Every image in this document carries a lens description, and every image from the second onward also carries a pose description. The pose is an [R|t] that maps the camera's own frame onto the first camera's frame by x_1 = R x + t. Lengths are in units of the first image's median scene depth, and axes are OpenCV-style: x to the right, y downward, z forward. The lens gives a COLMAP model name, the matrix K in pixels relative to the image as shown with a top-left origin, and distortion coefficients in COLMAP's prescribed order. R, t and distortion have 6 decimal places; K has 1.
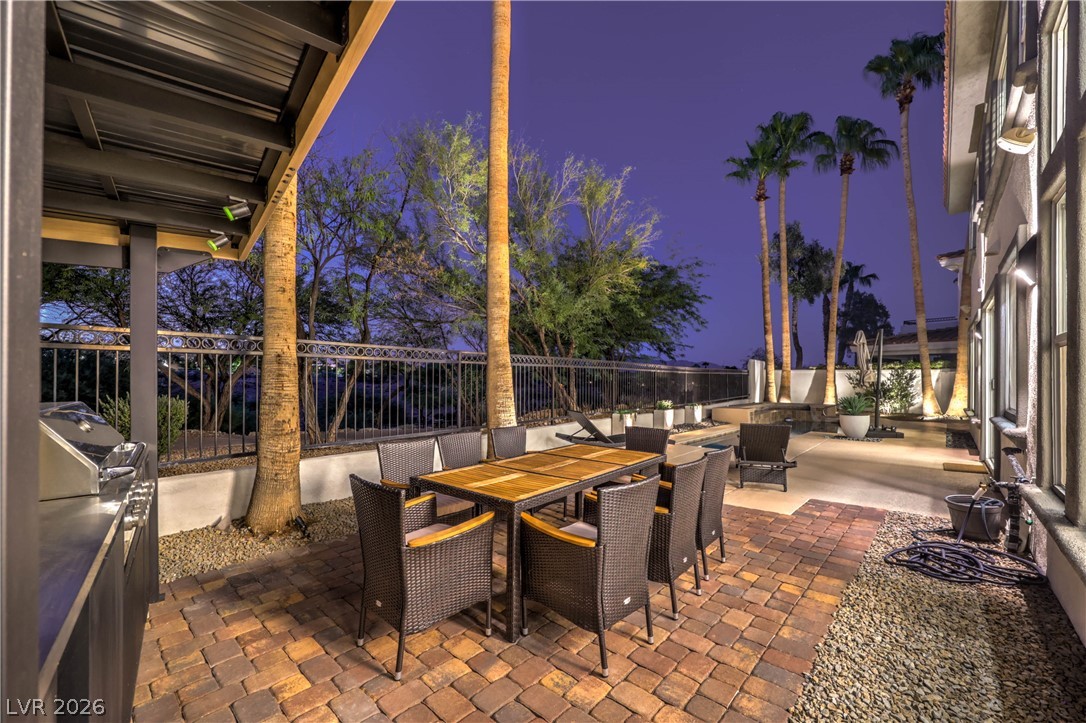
lens RADIAL K [[442.6, 0, 544.1], [0, 442.6, 377.7], [0, 0, 1]] dist [0.001062, 0.000046]
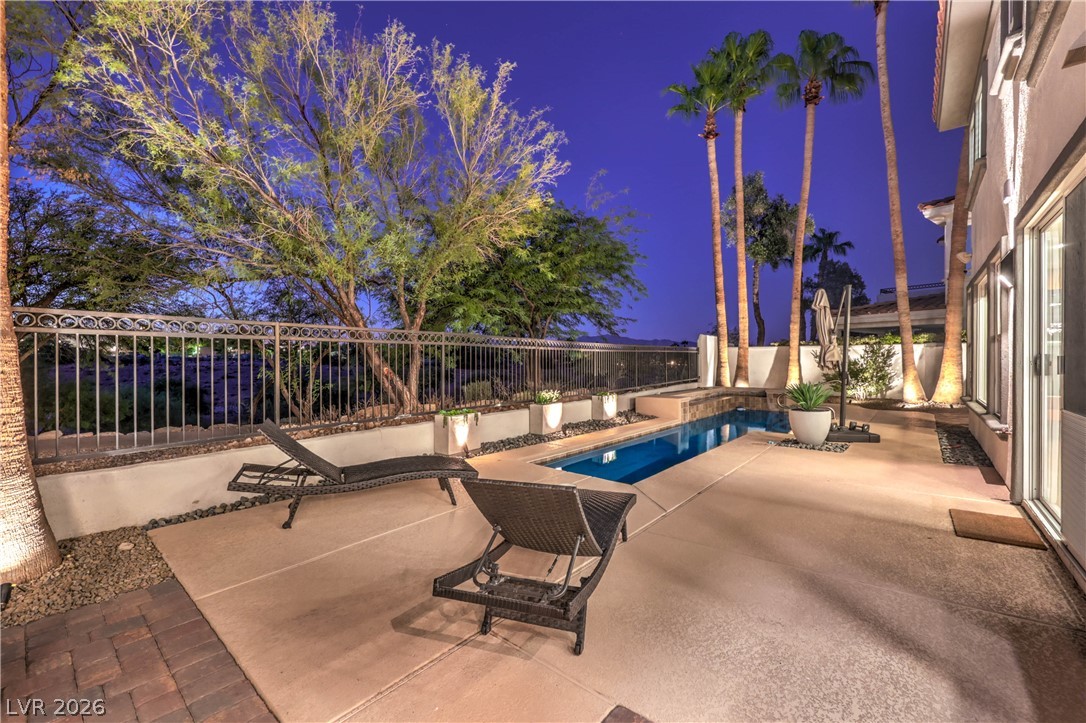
lens RADIAL K [[446.6, 0, 544.3], [0, 446.6, 364.5], [0, 0, 1]] dist [-0.000334, 0.000131]
pose [[0.999299, -0.009748, 0.036153, 0.167947], [0.009252, 0.999861, 0.013862, 0.000558], [-0.036283, -0.013517, 0.999250, 0.205588]]
